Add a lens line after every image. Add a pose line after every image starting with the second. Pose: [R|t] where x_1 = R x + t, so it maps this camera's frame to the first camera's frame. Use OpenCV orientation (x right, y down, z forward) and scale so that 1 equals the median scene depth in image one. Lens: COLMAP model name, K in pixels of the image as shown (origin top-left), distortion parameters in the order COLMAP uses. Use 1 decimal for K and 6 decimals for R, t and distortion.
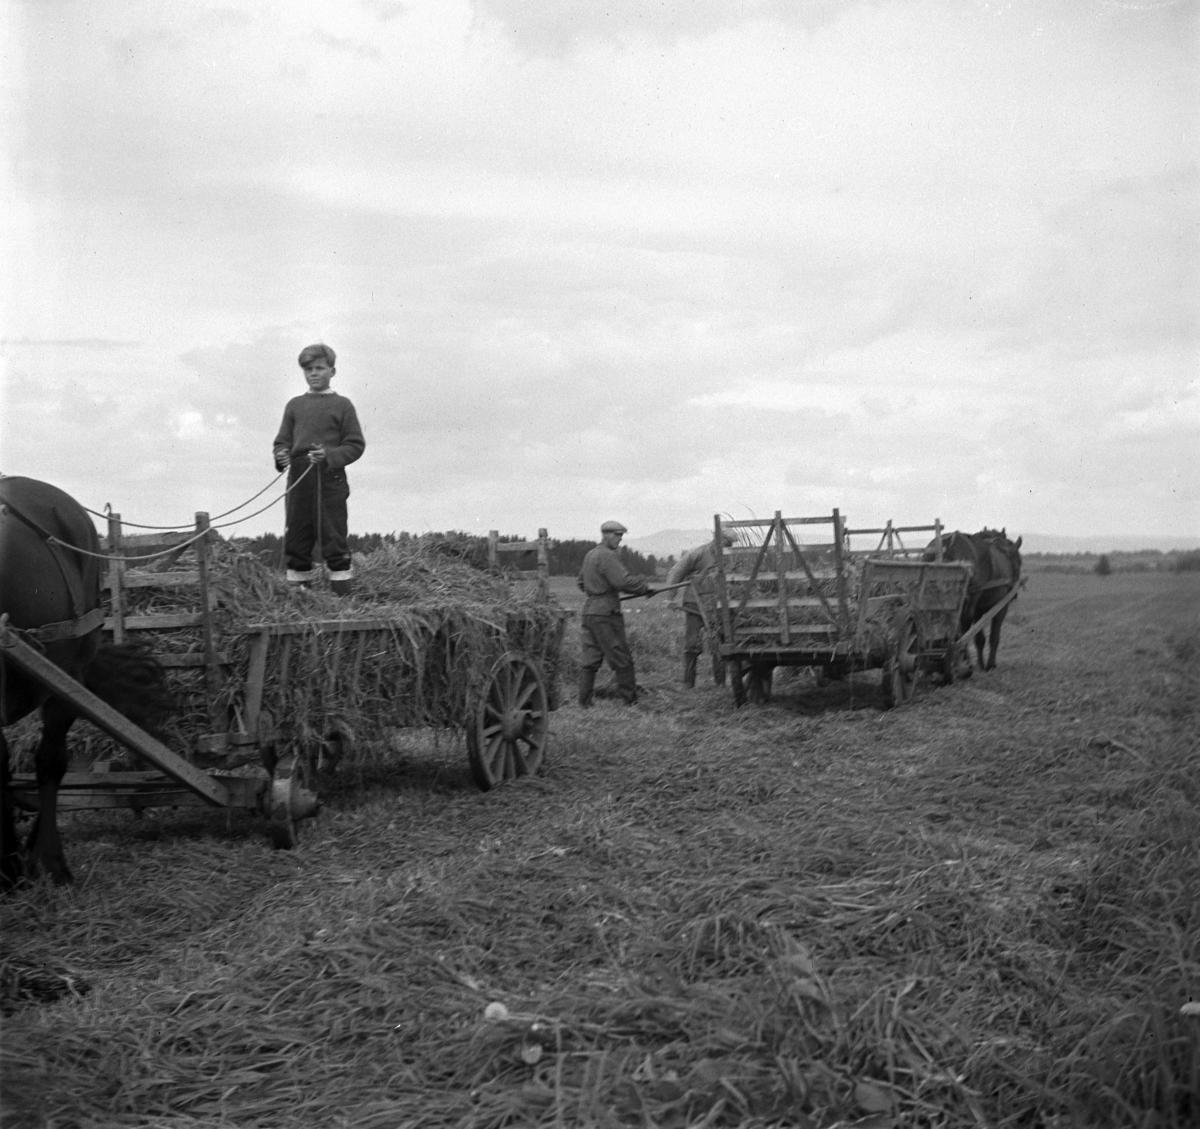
lens RADIAL K [[4263.0, 0, 600.4], [0, 4263.0, 564.1], [0, 0, 1]] dist [0.206937, 0.000000]
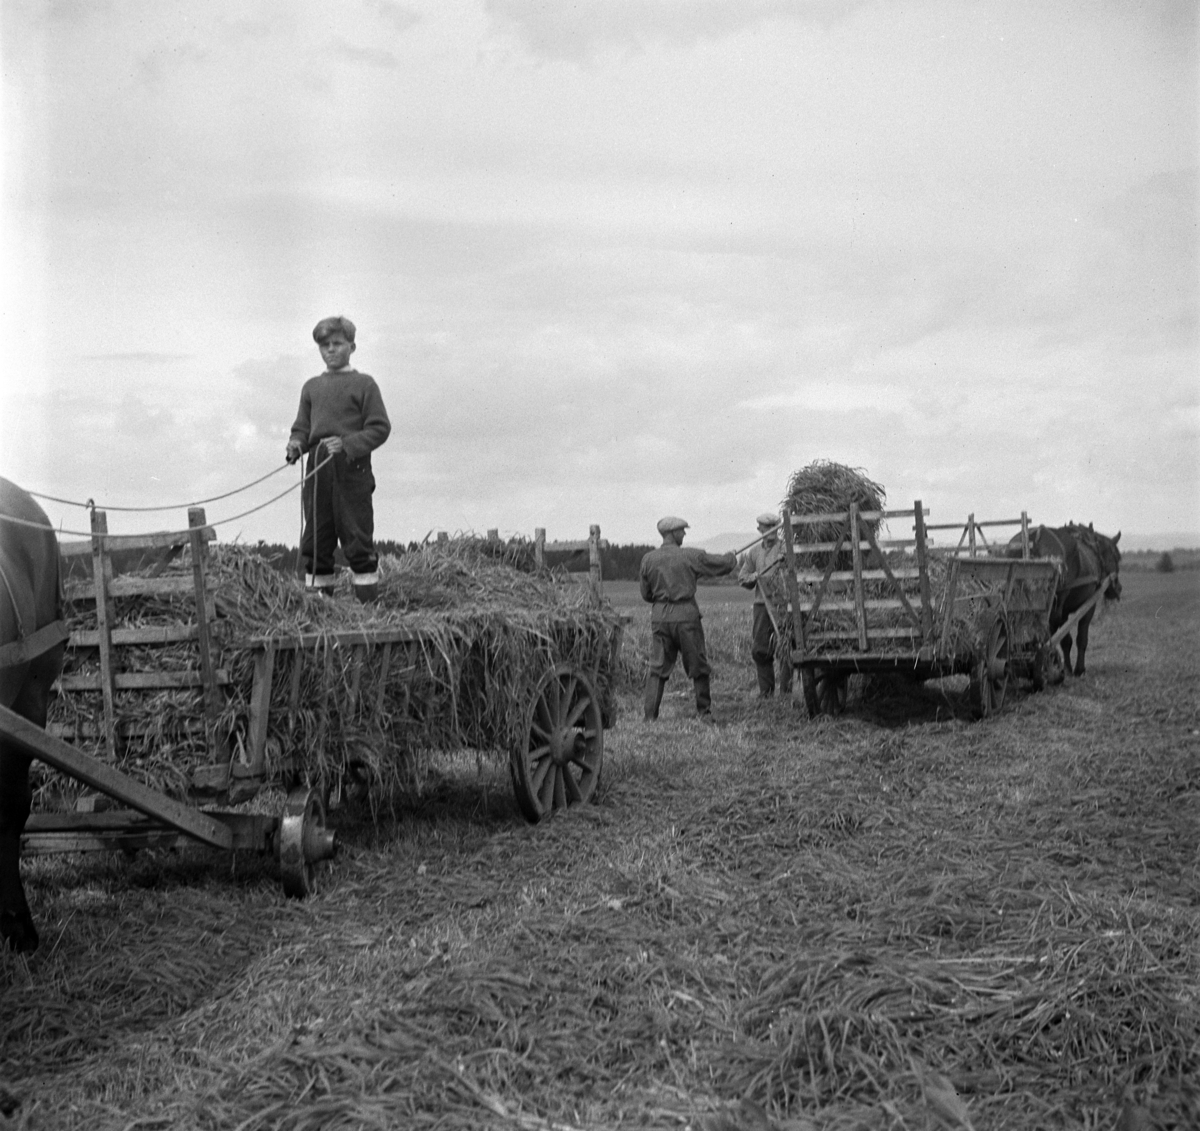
lens RADIAL K [[4263.0, 0, 600.9], [0, 4263.0, 567.8], [0, 0, 1]] dist [0.206937, 0.000000]
pose [[0.999832, -0.012146, -0.013714, -0.000042], [0.012144, 0.999926, -0.000258, 0.001134], [0.013717, 0.000092, 0.999906, 0.134190]]
